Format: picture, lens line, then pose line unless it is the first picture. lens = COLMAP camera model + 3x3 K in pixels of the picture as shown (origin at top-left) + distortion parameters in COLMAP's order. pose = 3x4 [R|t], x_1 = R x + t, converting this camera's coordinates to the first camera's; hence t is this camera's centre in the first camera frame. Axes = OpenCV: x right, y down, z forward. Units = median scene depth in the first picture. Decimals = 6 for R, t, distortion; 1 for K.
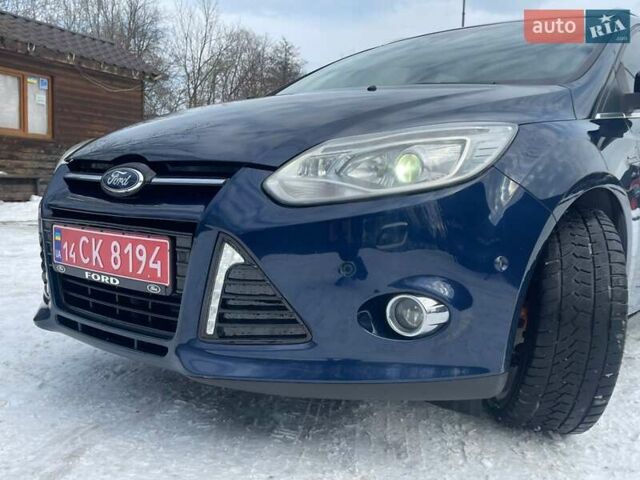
lens RADIAL K [[661.6, 0, 320.6], [0, 661.6, 239.9], [0, 0, 1]] dist [0.038415, 0.000000]
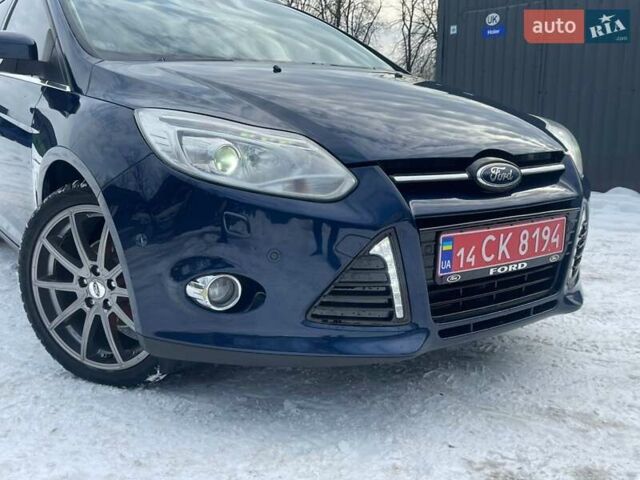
lens RADIAL K [[661.6, 0, 322.9], [0, 661.6, 245.3], [0, 0, 1]] dist [0.038415, 0.000000]
pose [[0.219162, -0.217542, 0.951127, -1.441031], [0.087636, 0.975276, 0.202872, -0.227685], [-0.971745, 0.038891, 0.232808, 1.065336]]
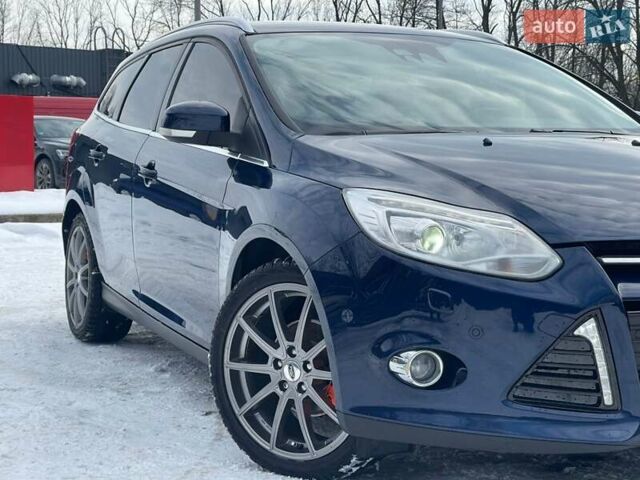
lens RADIAL K [[1201.6, 0, 319.0], [0, 1201.6, 236.9], [0, 0, 1]] dist [0.223925, 0.000000]
pose [[0.426013, -0.084321, 0.900779, -2.247157], [0.087352, 0.994829, 0.051813, -0.278819], [-0.900490, 0.056612, 0.431176, 0.788385]]
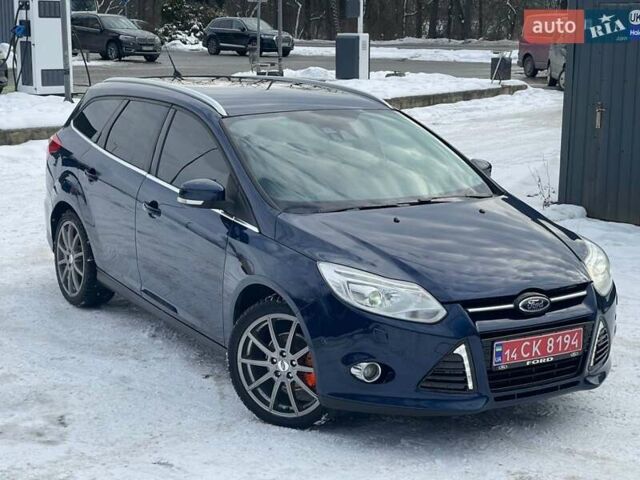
lens RADIAL K [[1201.6, 0, 326.4], [0, 1201.6, 239.7], [0, 0, 1]] dist [0.223925, 0.000000]
pose [[0.285123, -0.203507, 0.936638, -3.540696], [0.084173, 0.978741, 0.187032, -0.934169], [-0.954788, 0.025512, 0.296191, 0.590722]]
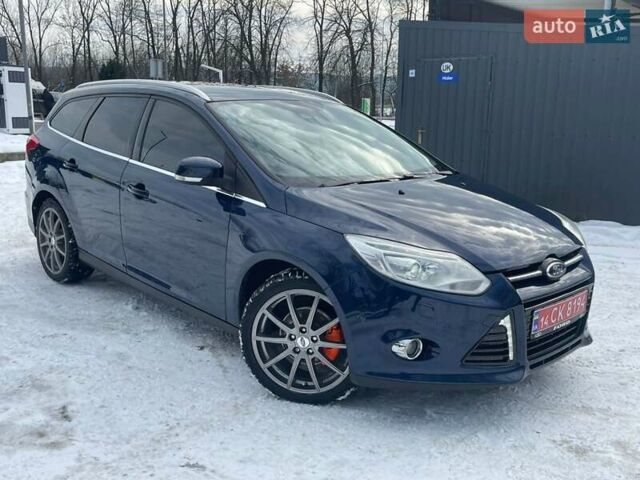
lens RADIAL K [[661.6, 0, 324.4], [0, 661.6, 241.6], [0, 0, 1]] dist [0.038415, 0.000000]
pose [[0.080602, -0.229612, 0.969939, -2.133270], [0.069494, 0.972032, 0.224333, -0.627923], [-0.994321, 0.049324, 0.094305, 1.495650]]
